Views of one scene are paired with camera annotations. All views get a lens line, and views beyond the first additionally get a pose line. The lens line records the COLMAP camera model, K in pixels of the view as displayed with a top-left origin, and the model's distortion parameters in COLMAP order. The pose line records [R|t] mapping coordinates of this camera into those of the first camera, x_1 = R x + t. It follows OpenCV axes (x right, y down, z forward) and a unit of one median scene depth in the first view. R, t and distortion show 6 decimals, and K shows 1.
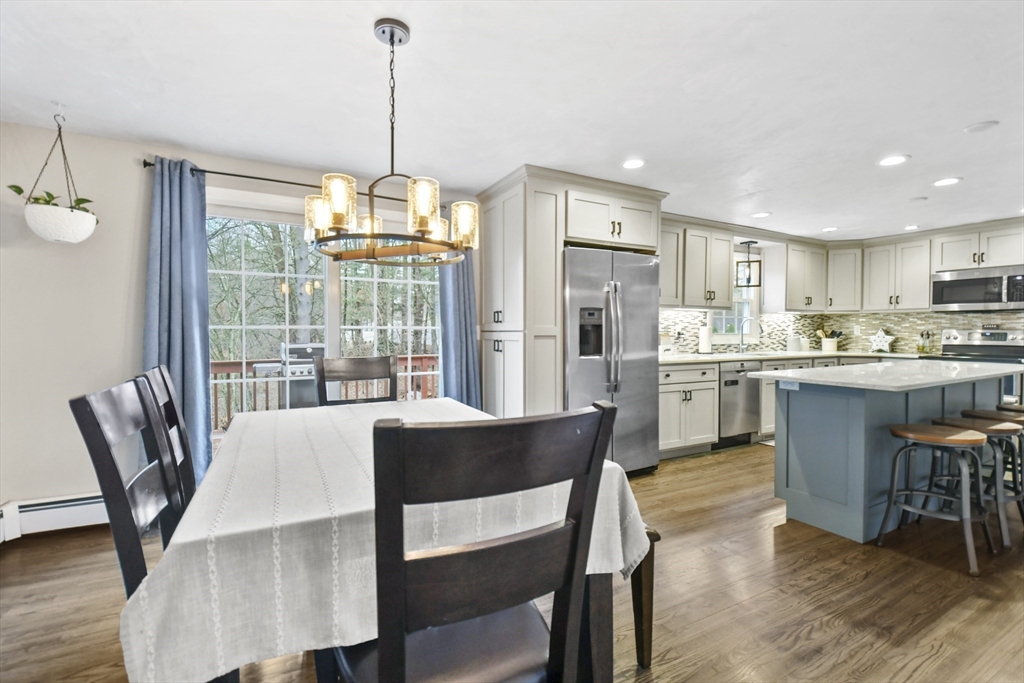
lens RADIAL K [[438.4, 0, 489.7], [0, 438.4, 342.7], [0, 0, 1]] dist [-0.035201, 0.000452]
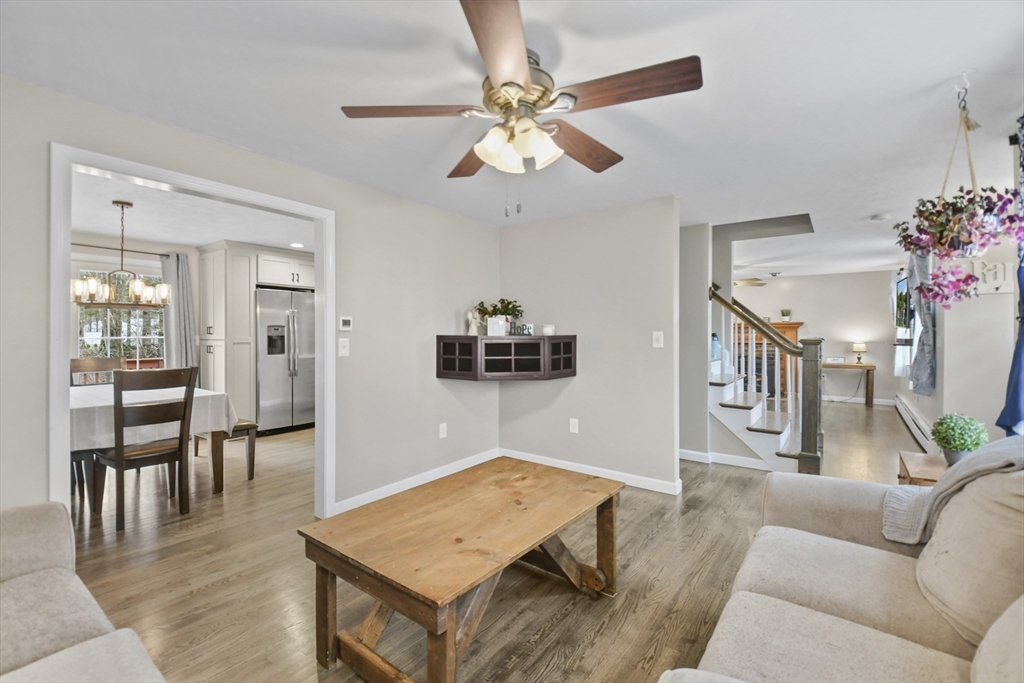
lens RADIAL K [[447.7, 0, 508.8], [0, 447.7, 333.9], [0, 0, 1]] dist [0.012883, -0.000049]
pose [[0.881392, -0.001148, 0.472385, 0.151849], [0.011750, 0.999741, -0.019494, -0.003114], [-0.472240, 0.022732, 0.881177, -0.679272]]
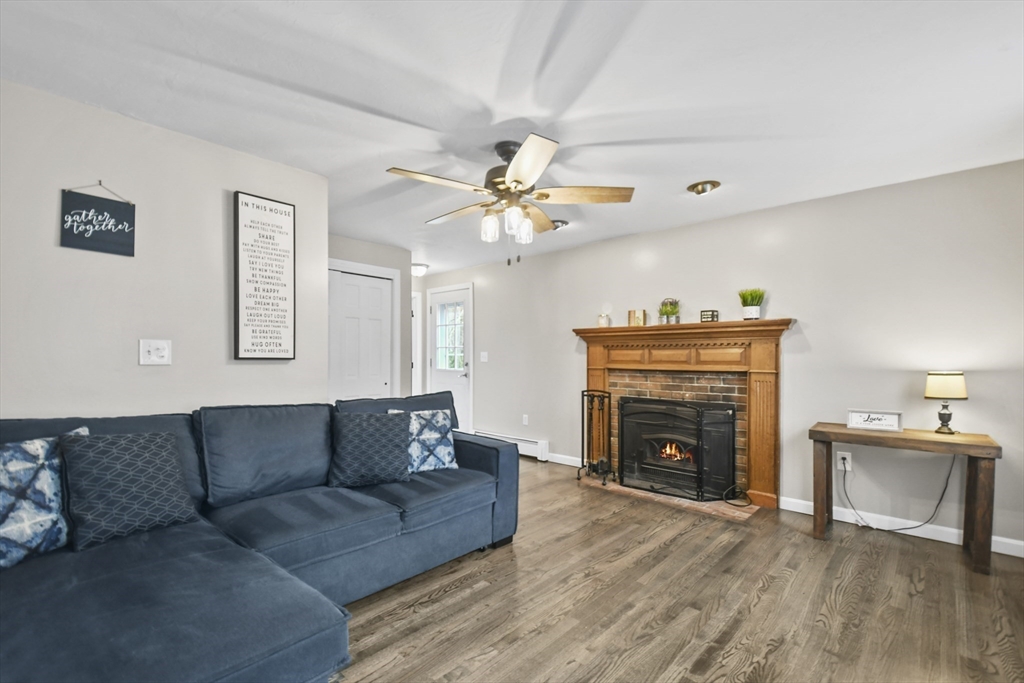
lens RADIAL K [[455.4, 0, 516.1], [0, 455.4, 361.9], [0, 0, 1]] dist [0.021002, -0.000119]
pose [[0.922309, -0.000405, 0.386454, 1.448819], [0.006516, 0.999874, -0.014503, 0.004648], [-0.386399, 0.015894, 0.922195, -0.110571]]
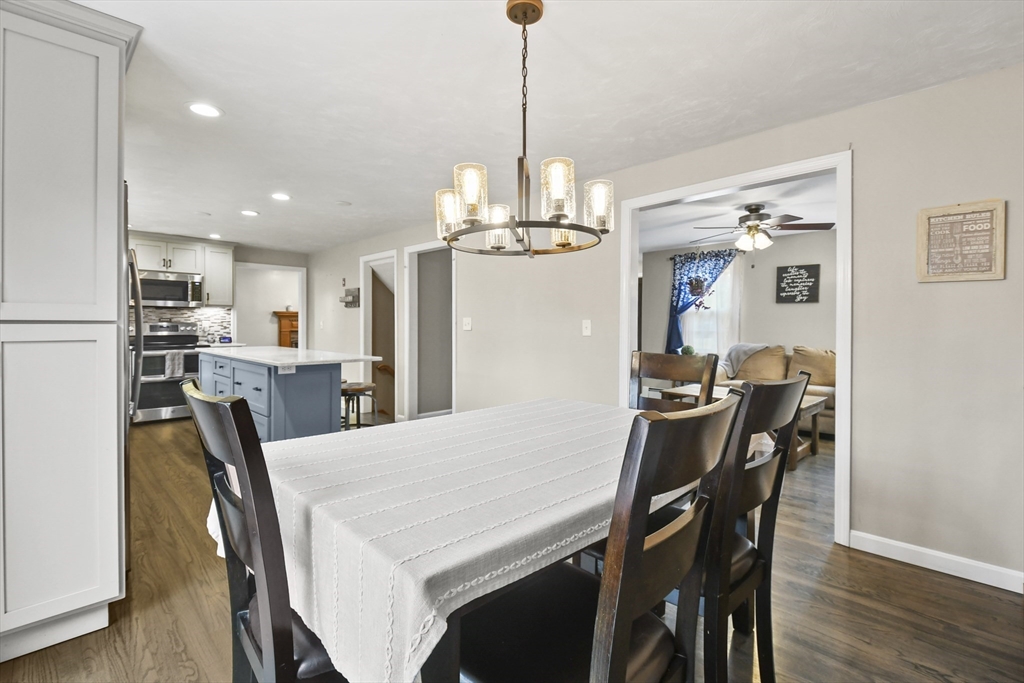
lens RADIAL K [[474.4, 0, 516.2], [0, 474.4, 328.7], [0, 0, 1]] dist [0.020948, -0.000578]
pose [[-0.351008, -0.006110, 0.936353, -0.465889], [0.021677, 0.999658, 0.014649, -0.012074], [-0.936122, 0.025439, -0.350755, 0.539148]]
